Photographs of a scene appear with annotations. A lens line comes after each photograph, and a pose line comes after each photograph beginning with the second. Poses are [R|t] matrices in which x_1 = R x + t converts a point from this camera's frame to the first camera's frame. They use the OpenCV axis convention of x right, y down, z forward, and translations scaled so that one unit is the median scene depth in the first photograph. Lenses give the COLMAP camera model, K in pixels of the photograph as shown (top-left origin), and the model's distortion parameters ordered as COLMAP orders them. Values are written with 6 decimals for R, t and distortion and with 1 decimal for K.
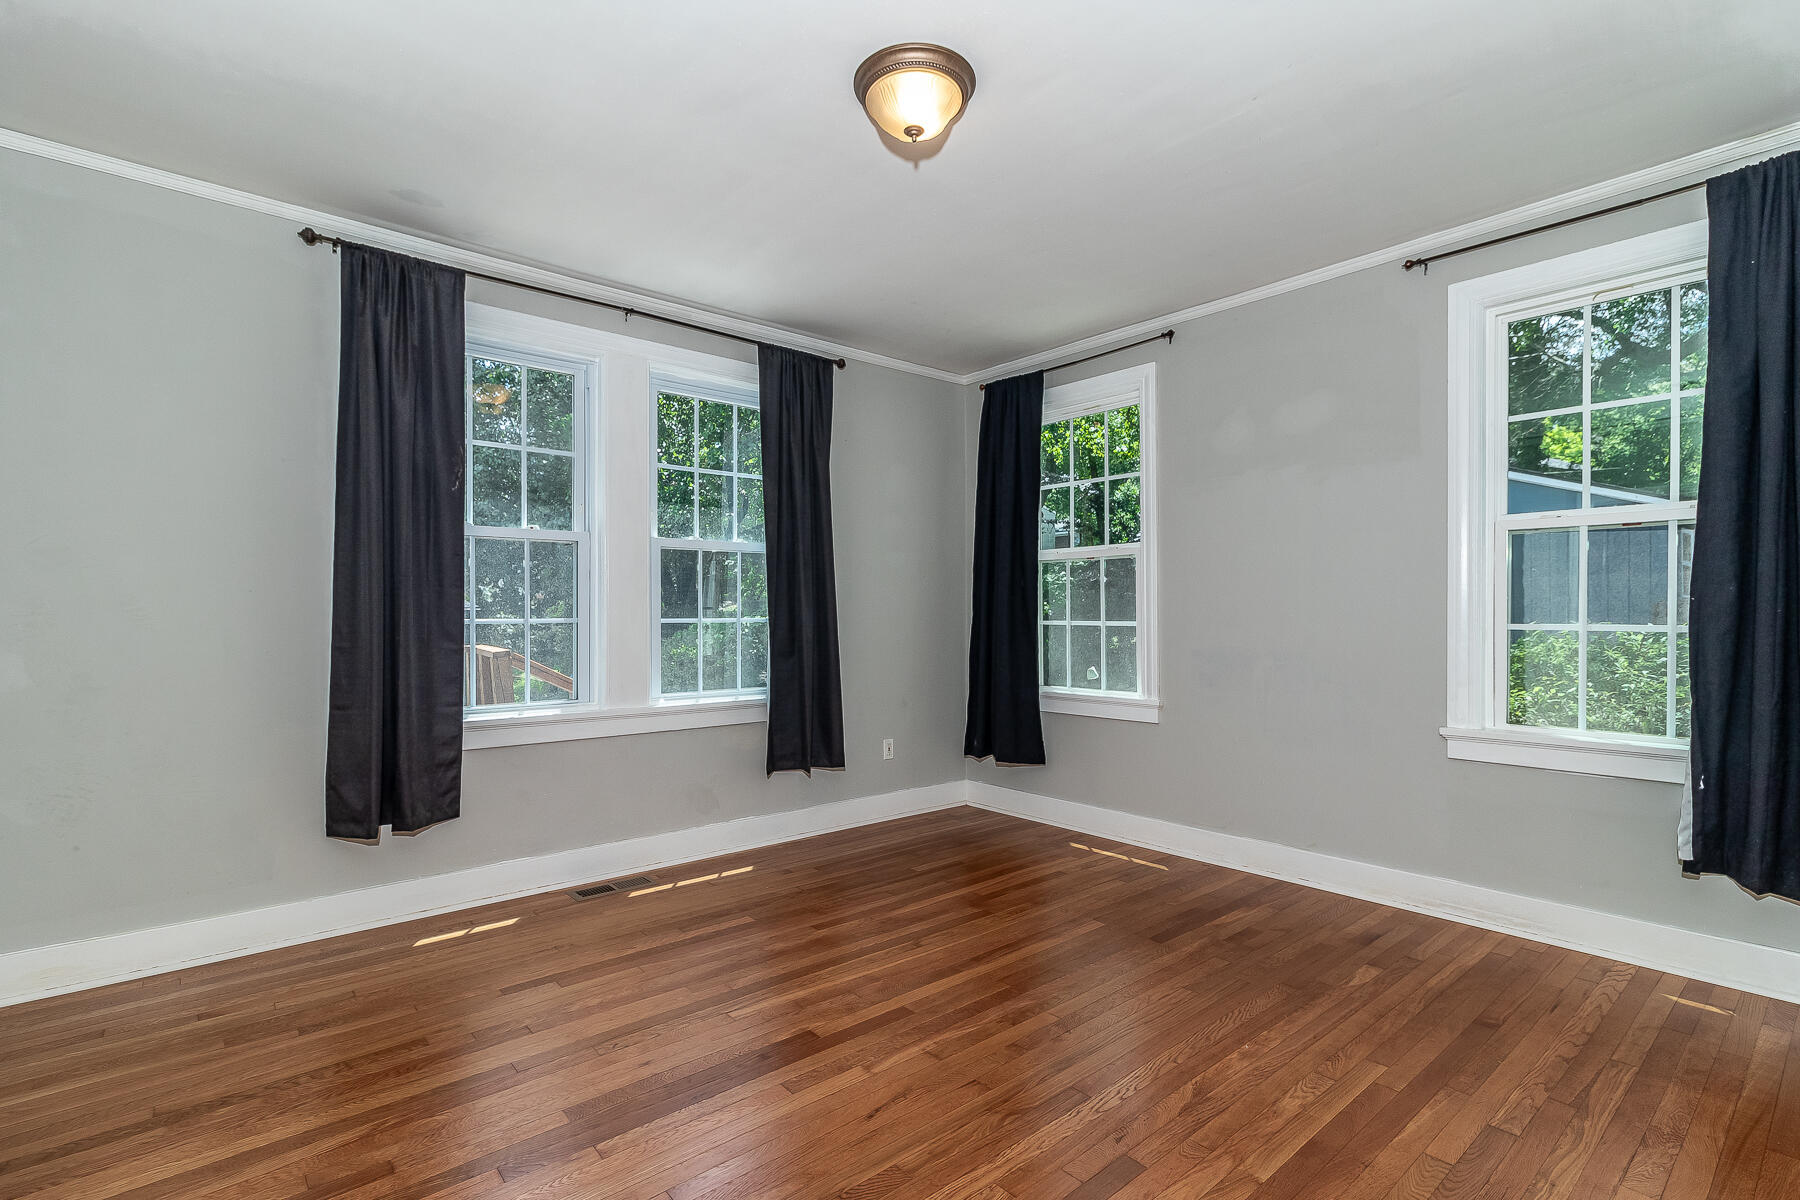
lens RADIAL K [[837.9, 0, 905.1], [0, 837.9, 612.9], [0, 0, 1]] dist [-0.001560, -0.000335]
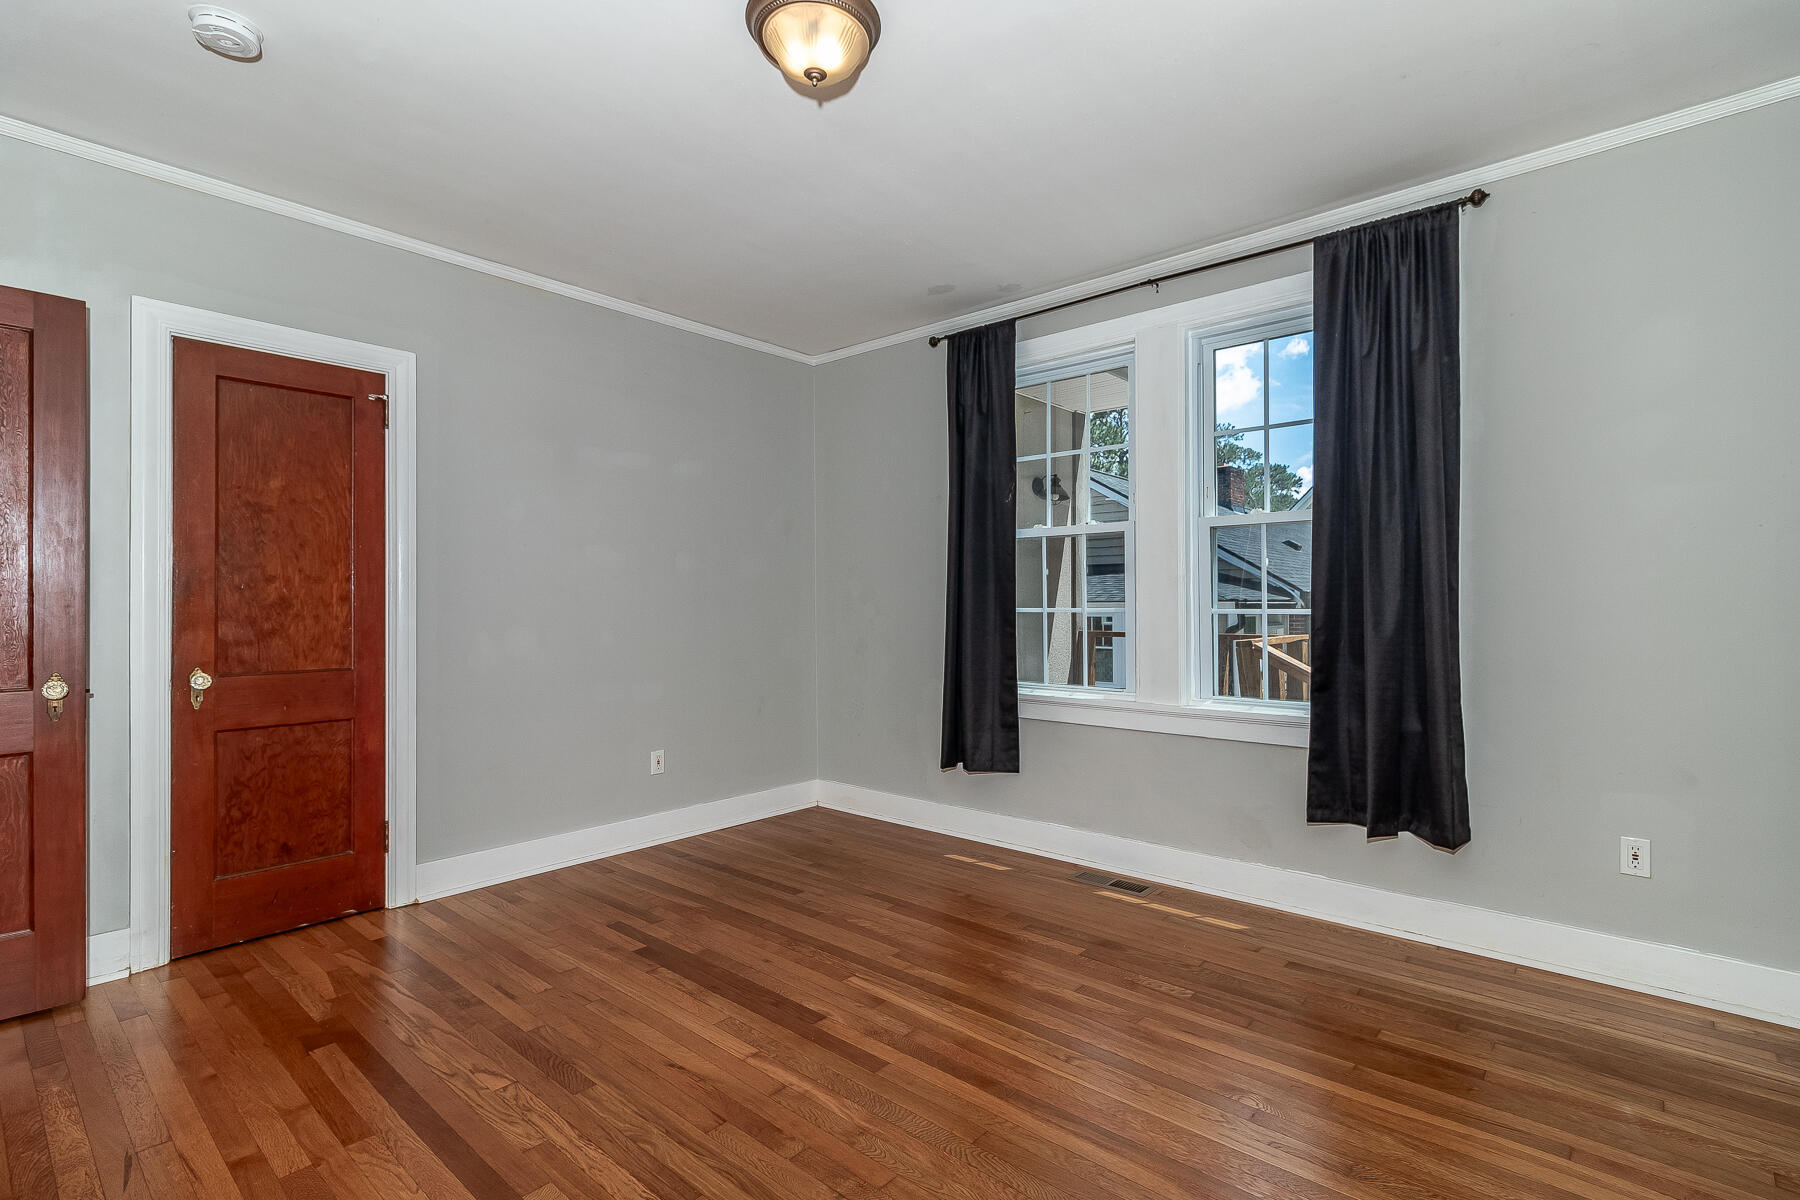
lens RADIAL K [[837.9, 0, 909.3], [0, 837.9, 595.4], [0, 0, 1]] dist [-0.001560, -0.000335]
pose [[0.150229, -0.011366, -0.988586, 0.635350], [0.000577, 0.999935, -0.011409, 0.003446], [0.988651, 0.001144, 0.150226, 0.669714]]
